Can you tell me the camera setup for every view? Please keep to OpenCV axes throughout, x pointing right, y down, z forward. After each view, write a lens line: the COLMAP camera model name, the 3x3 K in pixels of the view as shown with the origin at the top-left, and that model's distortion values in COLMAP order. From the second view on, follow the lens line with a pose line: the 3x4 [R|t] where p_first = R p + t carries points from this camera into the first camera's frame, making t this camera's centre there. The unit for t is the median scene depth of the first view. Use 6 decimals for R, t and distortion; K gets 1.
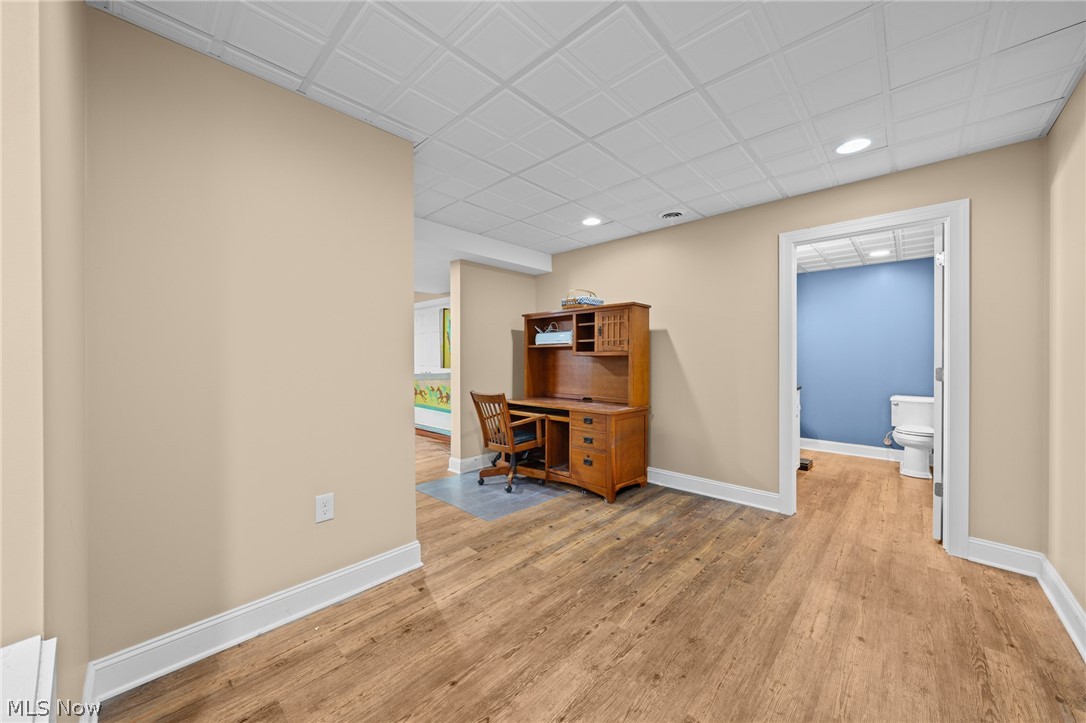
lens RADIAL K [[393.8, 0, 551.4], [0, 393.8, 359.9], [0, 0, 1]] dist [-0.000831, -0.000132]
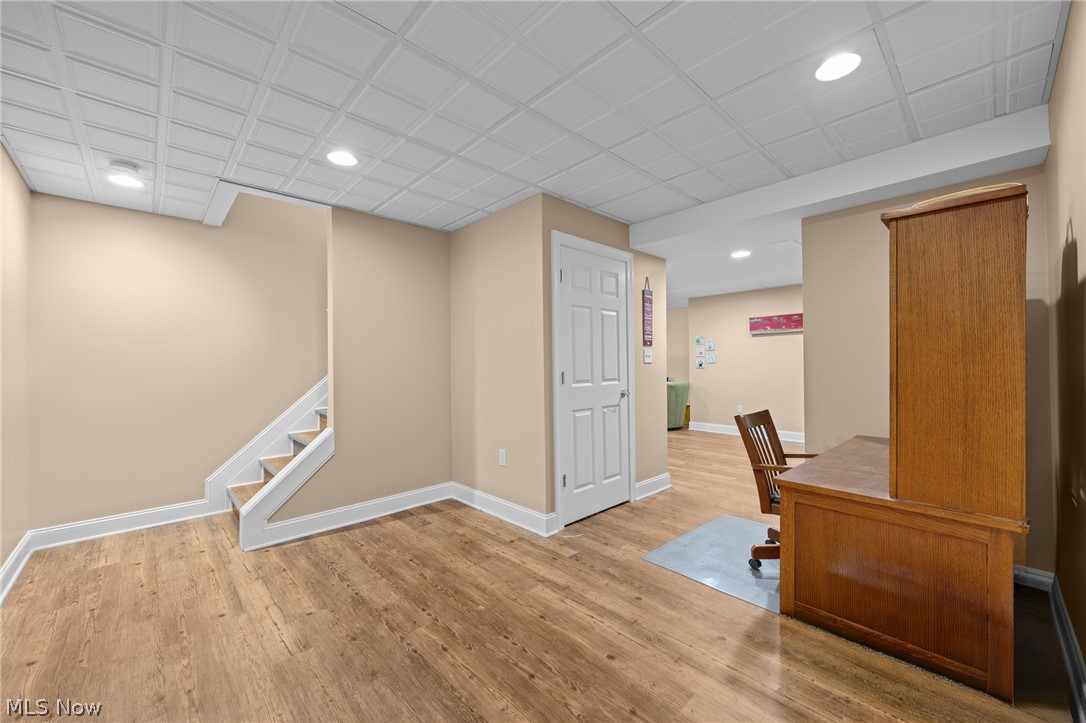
lens RADIAL K [[431.9, 0, 540.5], [0, 431.9, 361.1], [0, 0, 1]] dist [-0.002990, 0.000021]
pose [[-0.083759, -0.008020, -0.996454, 1.164438], [0.001964, 0.999964, -0.008214, -0.006447], [0.996484, -0.002645, -0.083740, 1.287200]]
